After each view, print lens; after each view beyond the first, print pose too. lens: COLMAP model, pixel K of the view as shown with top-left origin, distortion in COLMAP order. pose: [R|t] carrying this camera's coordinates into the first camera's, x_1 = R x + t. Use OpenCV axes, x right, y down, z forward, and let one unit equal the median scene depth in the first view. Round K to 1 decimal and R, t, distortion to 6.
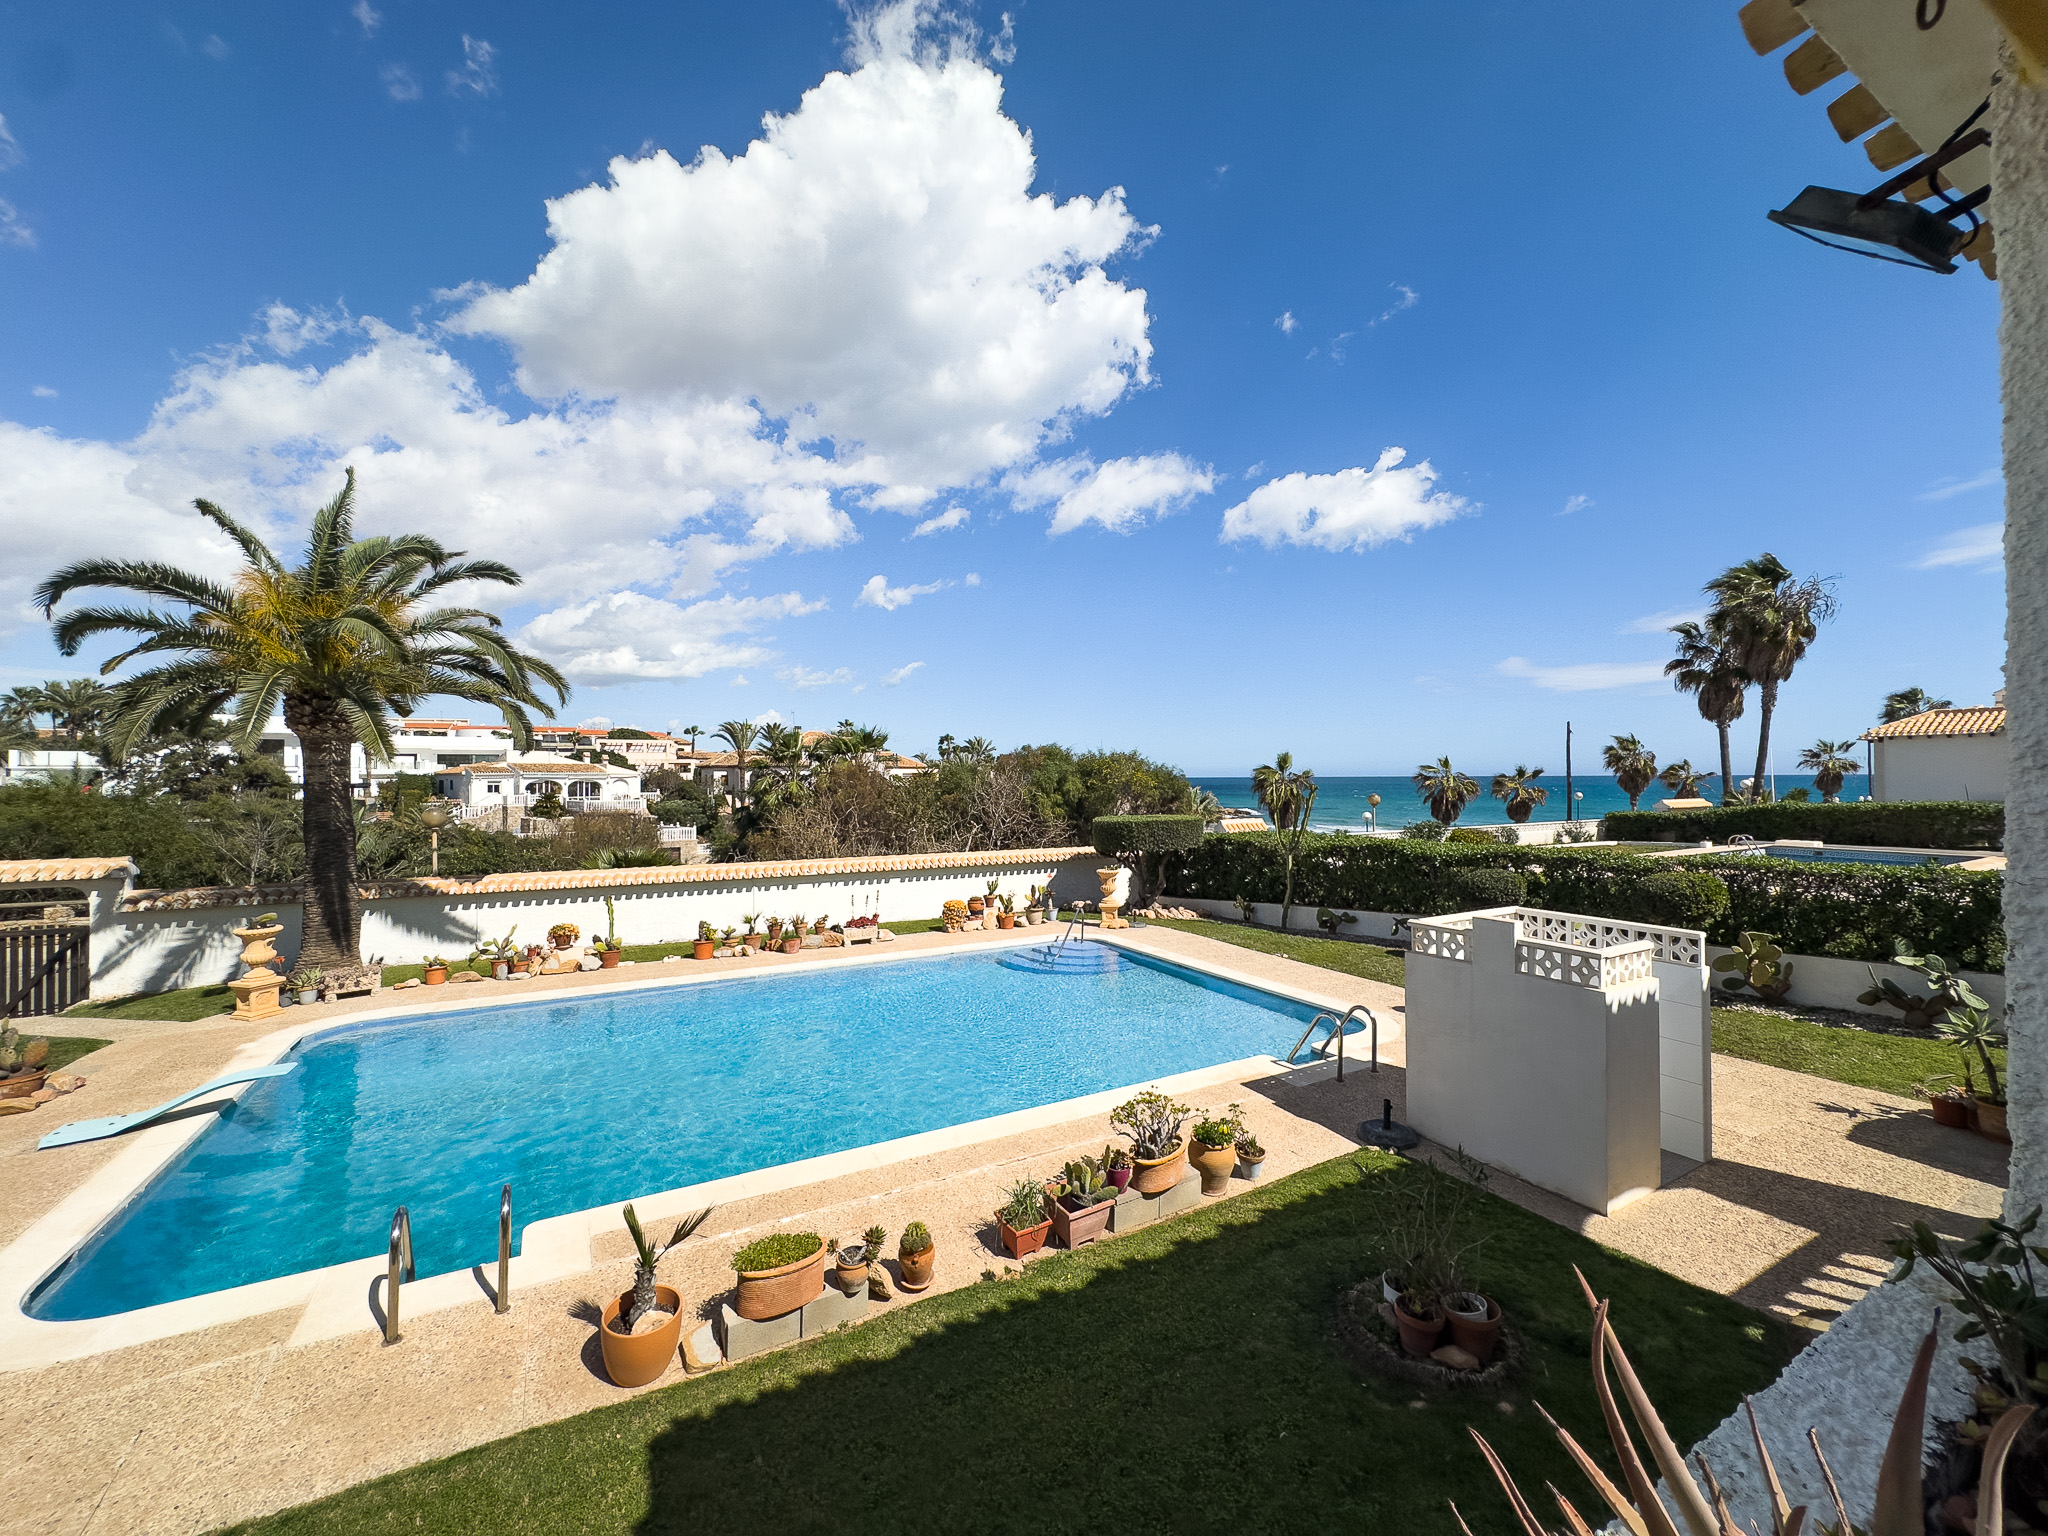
lens RADIAL K [[817.5, 0, 1023.8], [0, 817.5, 751.5], [0, 0, 1]] dist [-0.001488, 0.000204]
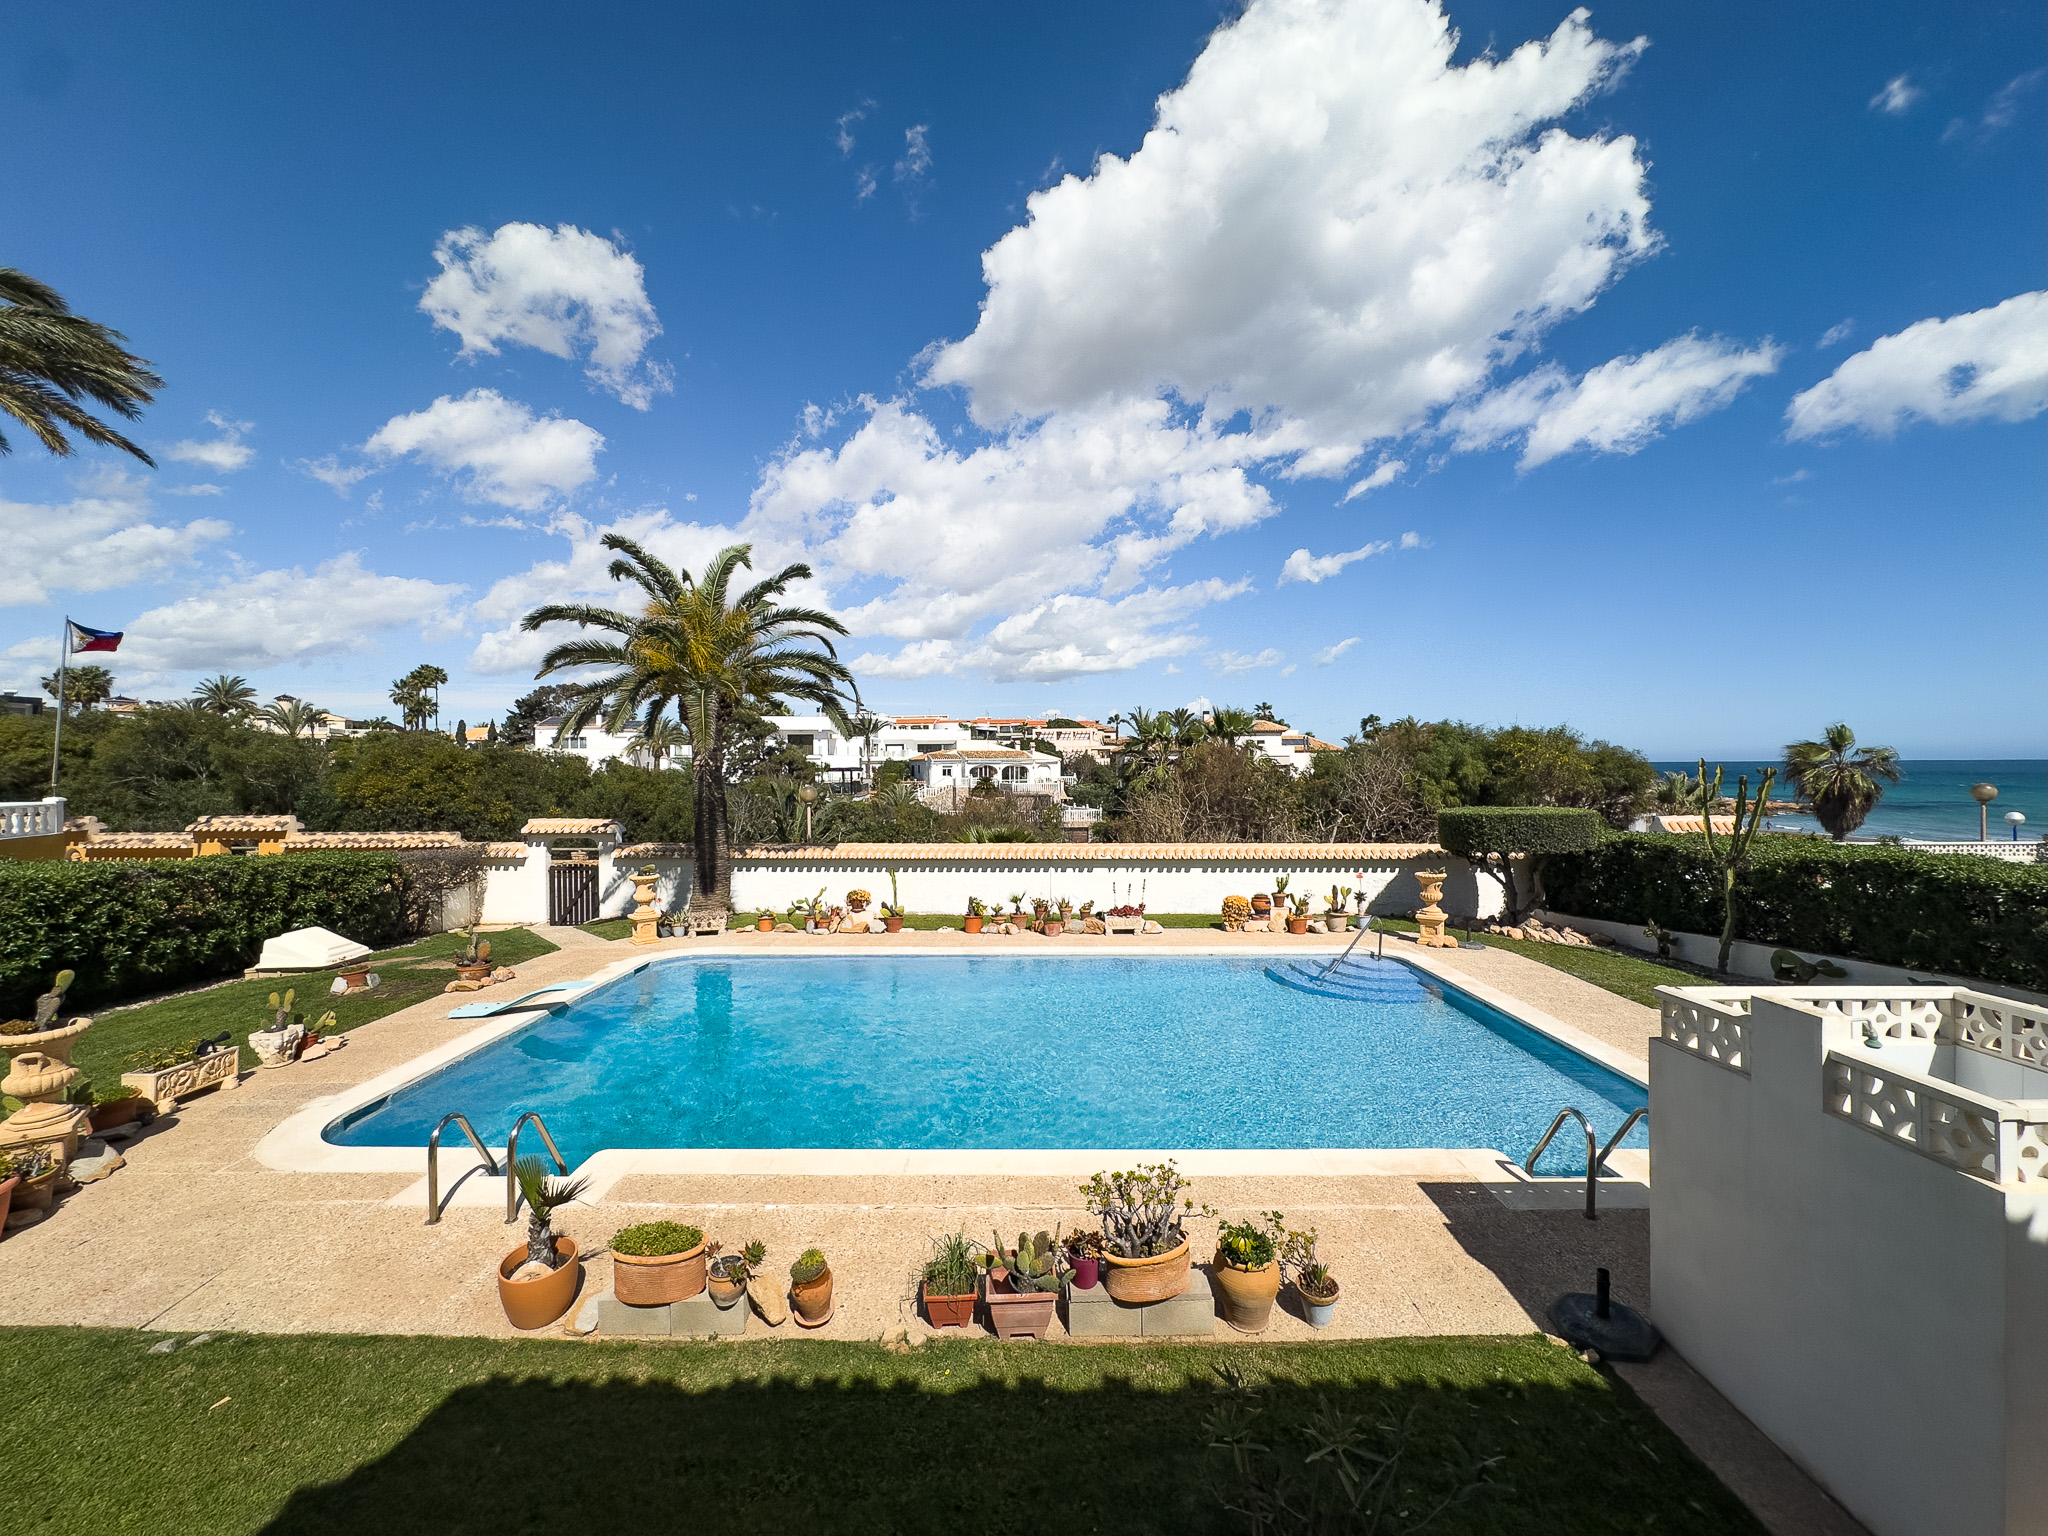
lens RADIAL K [[817.5, 0, 1024.7], [0, 817.5, 766.8], [0, 0, 1]] dist [-0.001488, 0.000204]
pose [[0.868433, -0.000224, -0.495806, 0.080752], [0.018262, 0.999336, 0.031535, 0.003985], [0.495469, -0.036441, 0.867861, 0.056977]]
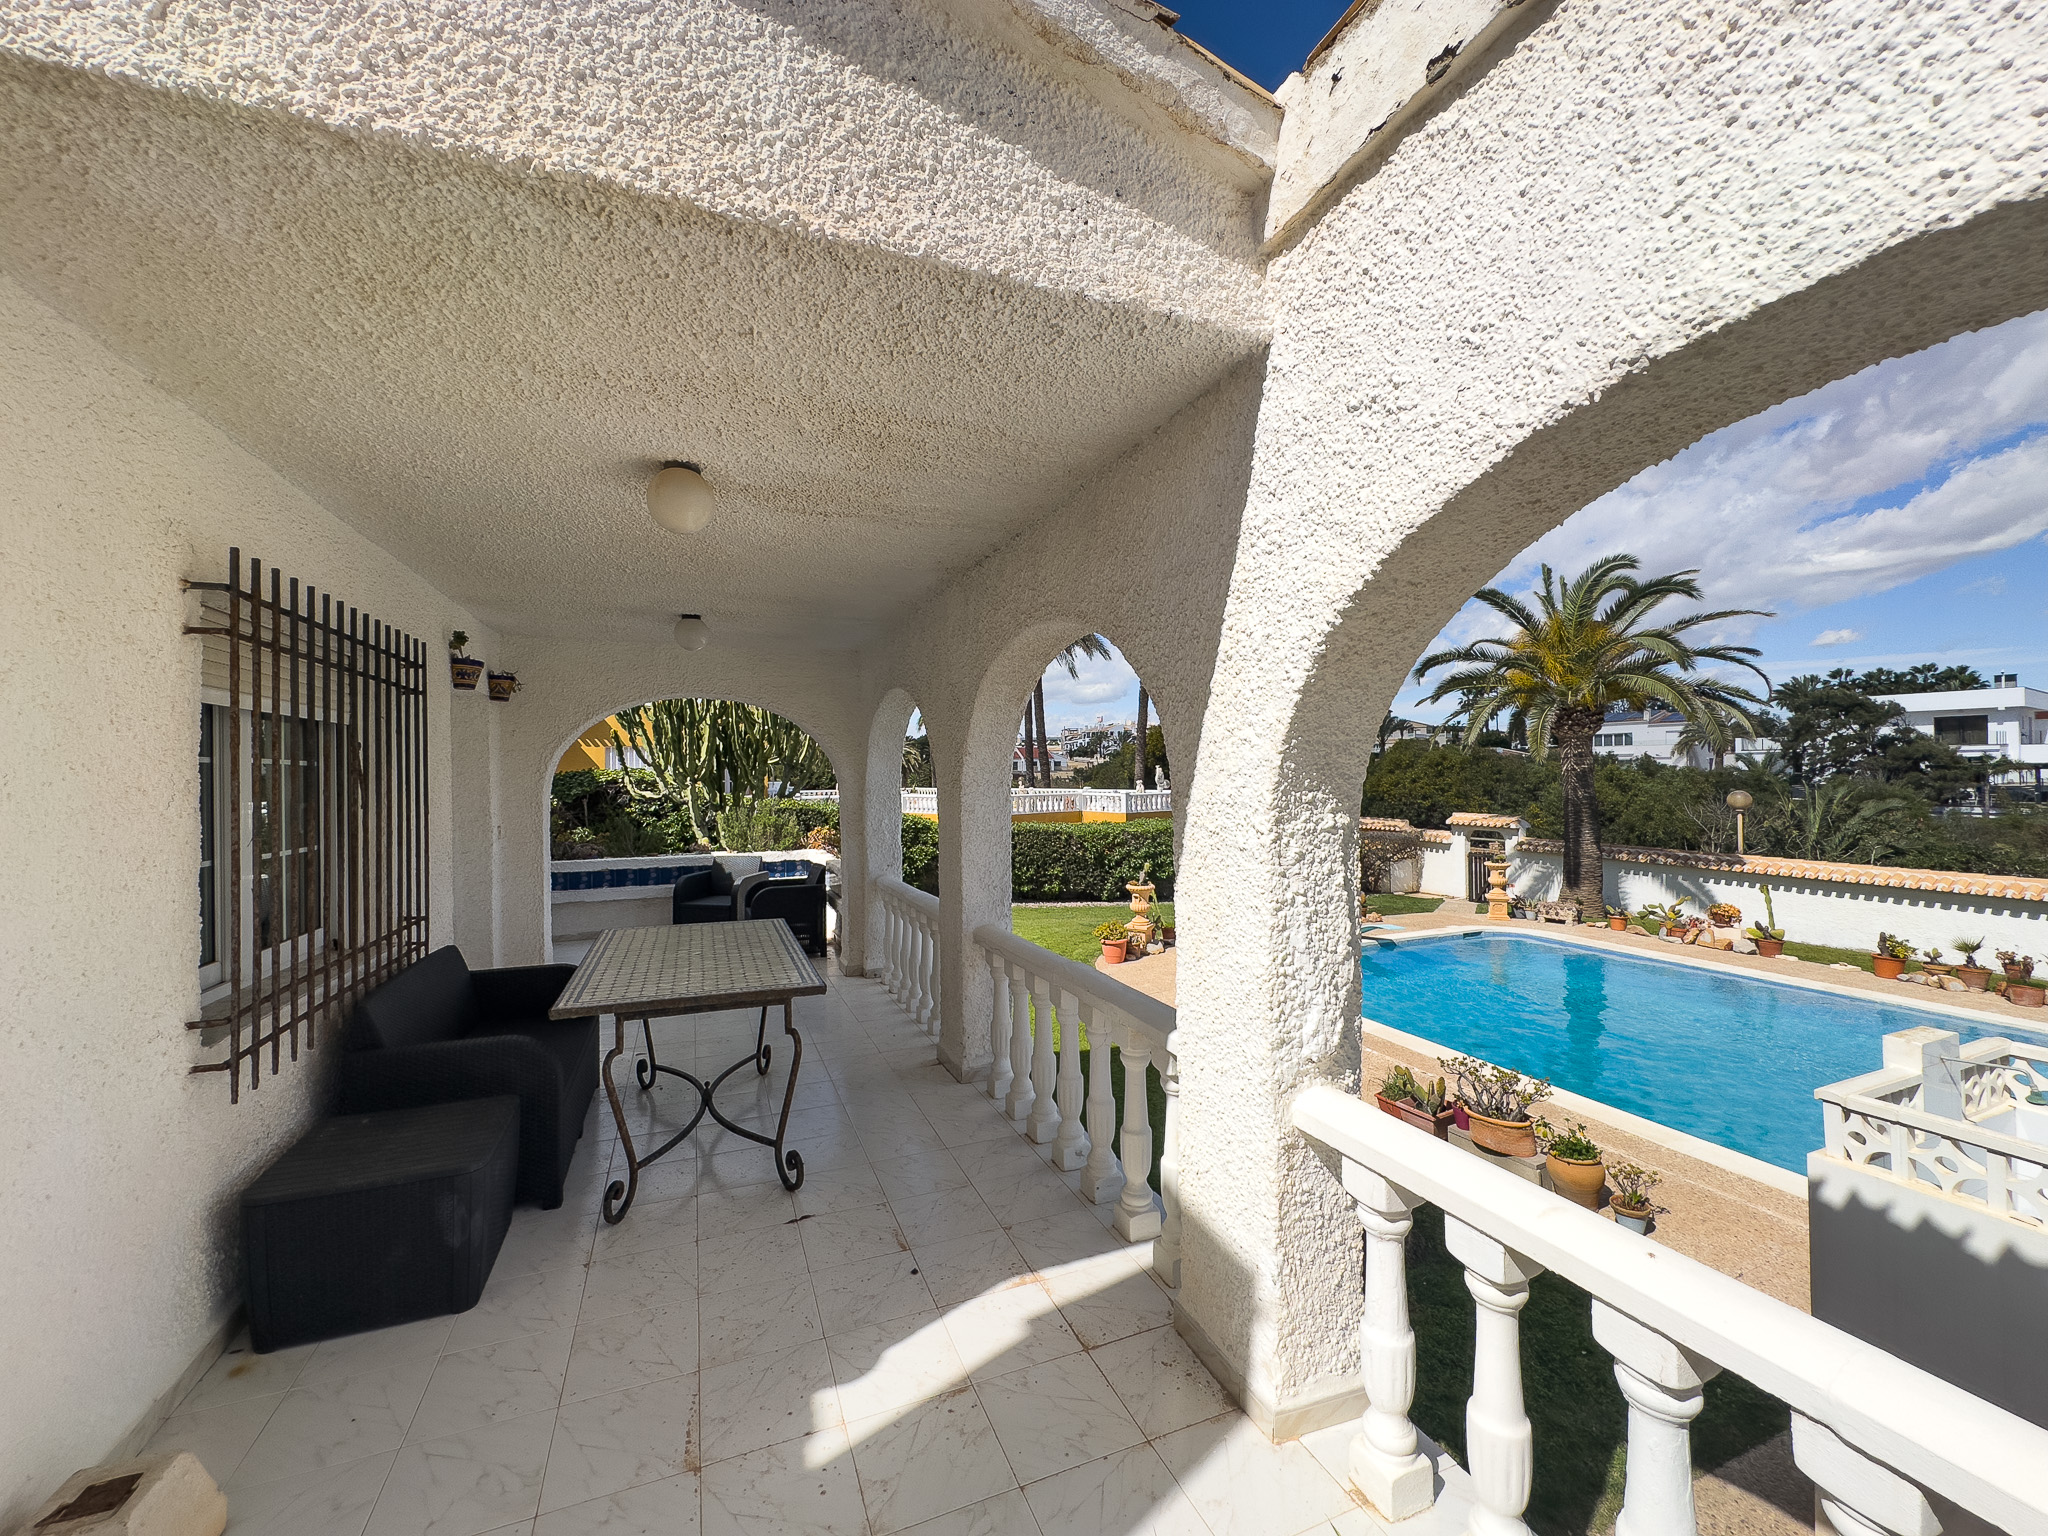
lens RADIAL K [[817.5, 0, 1019.1], [0, 817.5, 740.2], [0, 0, 1]] dist [-0.001488, 0.000204]
pose [[-0.121096, -0.031808, -0.992131, 0.245033], [0.043854, 0.998339, -0.037359, -0.000086], [0.991672, -0.048033, -0.119500, 0.095881]]
